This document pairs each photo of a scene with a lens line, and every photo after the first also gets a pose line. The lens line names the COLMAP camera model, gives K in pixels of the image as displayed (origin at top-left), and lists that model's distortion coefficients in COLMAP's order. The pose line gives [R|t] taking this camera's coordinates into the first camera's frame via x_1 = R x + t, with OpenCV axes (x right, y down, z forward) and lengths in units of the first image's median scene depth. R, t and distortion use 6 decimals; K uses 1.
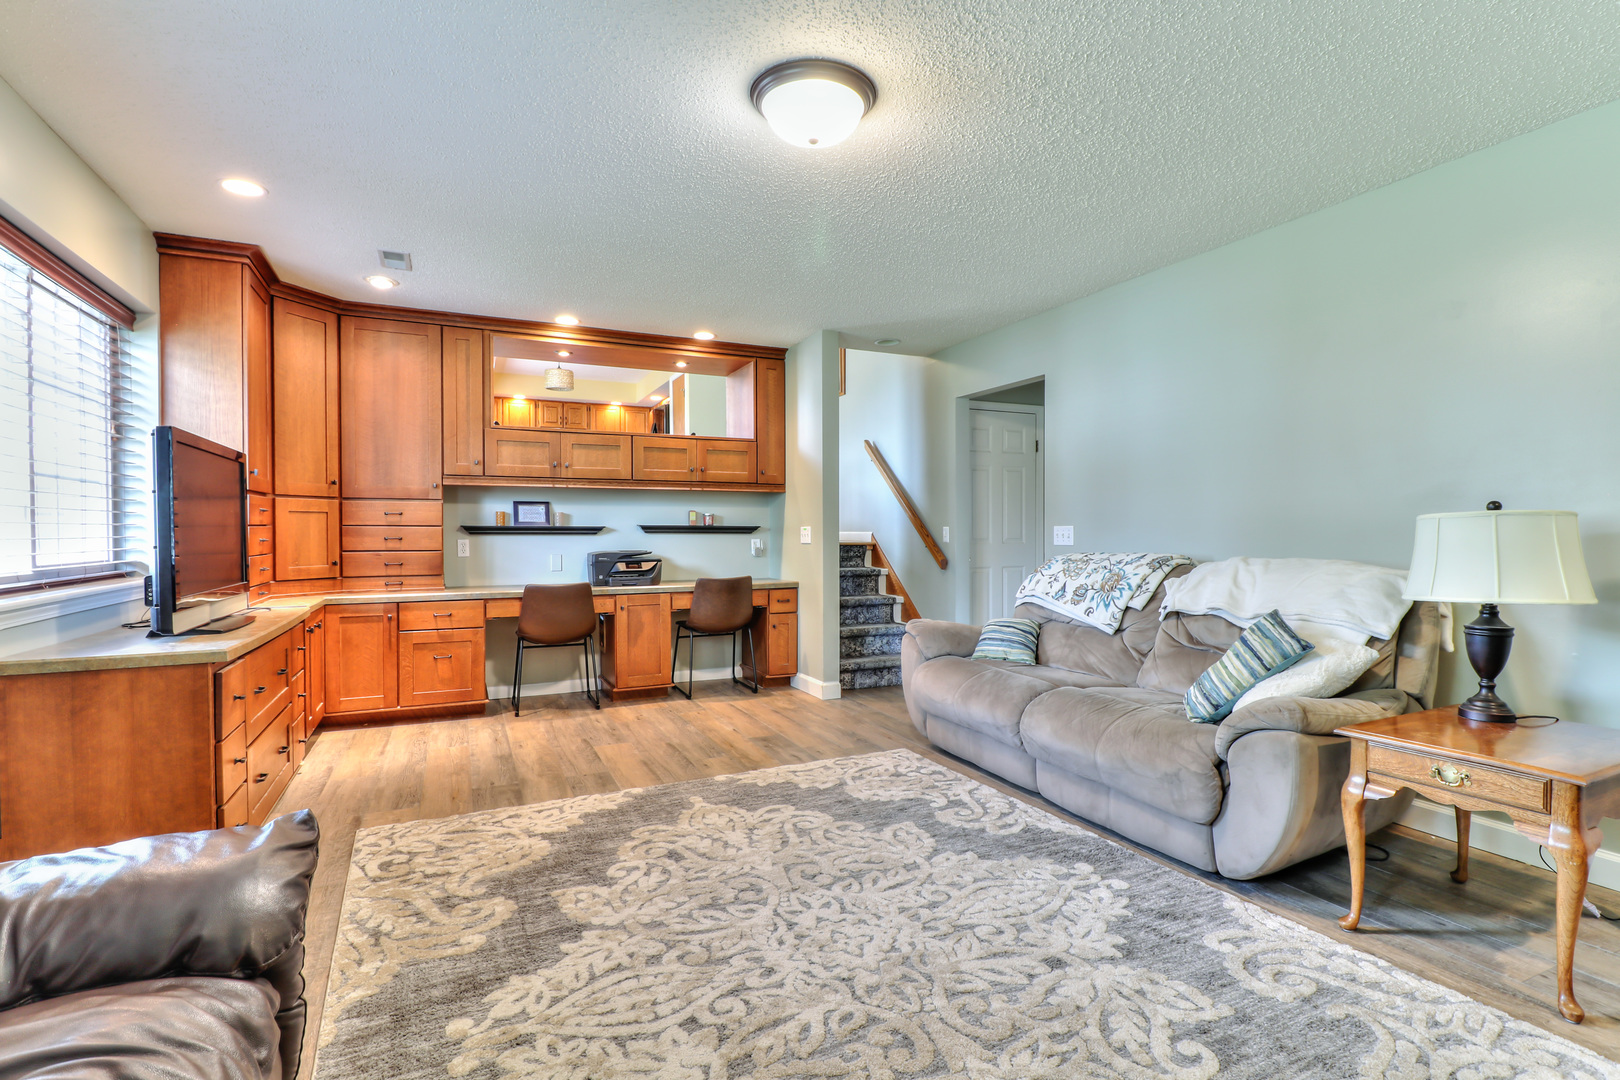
lens RADIAL K [[778.6, 0, 819.4], [0, 778.6, 538.4], [0, 0, 1]] dist [0.004379, -0.007766]
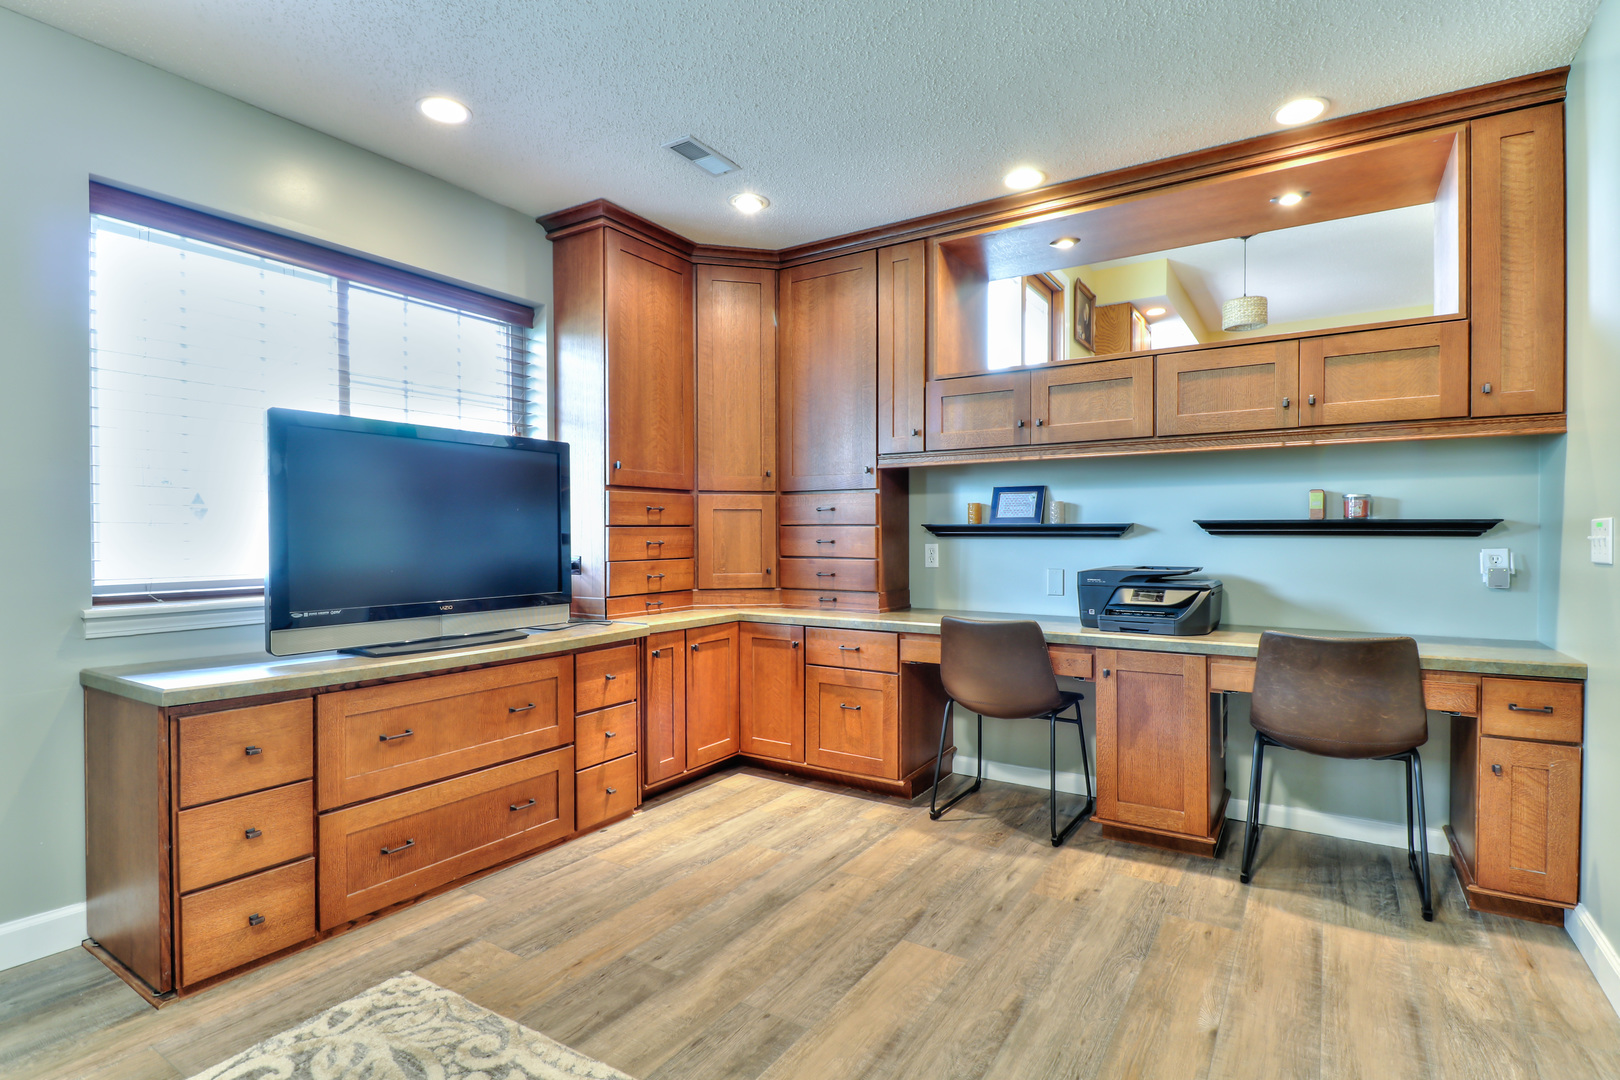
lens RADIAL K [[791.5, 0, 806.1], [0, 791.5, 543.8], [0, 0, 1]] dist [0.005714, -0.008646]
pose [[0.538472, 0.011111, -0.842570, 0.112208], [-0.006039, 0.999938, 0.009327, -0.005294], [0.842622, 0.000066, 0.538506, 0.589957]]
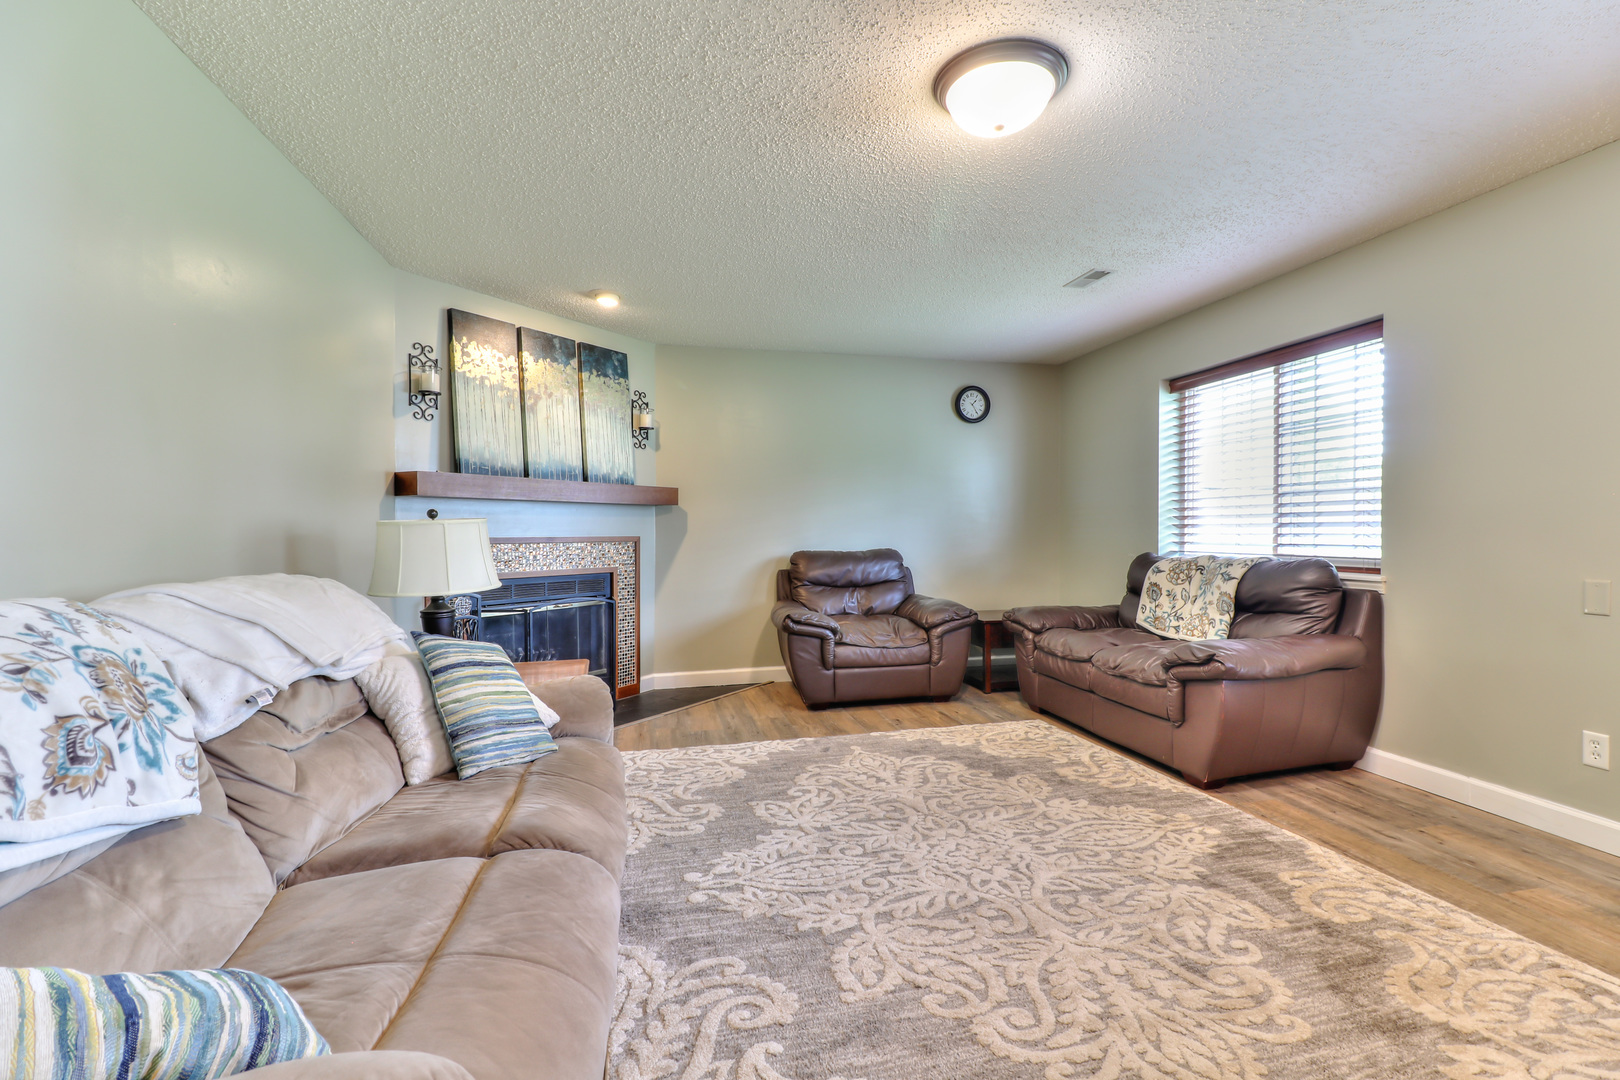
lens RADIAL K [[741.8, 0, 814.0], [0, 741.8, 535.9], [0, 0, 1]] dist [0.007687, -0.004921]
pose [[-0.976800, 0.000501, 0.214153, 0.009789], [0.003982, 0.999867, 0.015825, -0.011906], [-0.214117, 0.016310, -0.976672, 1.066990]]
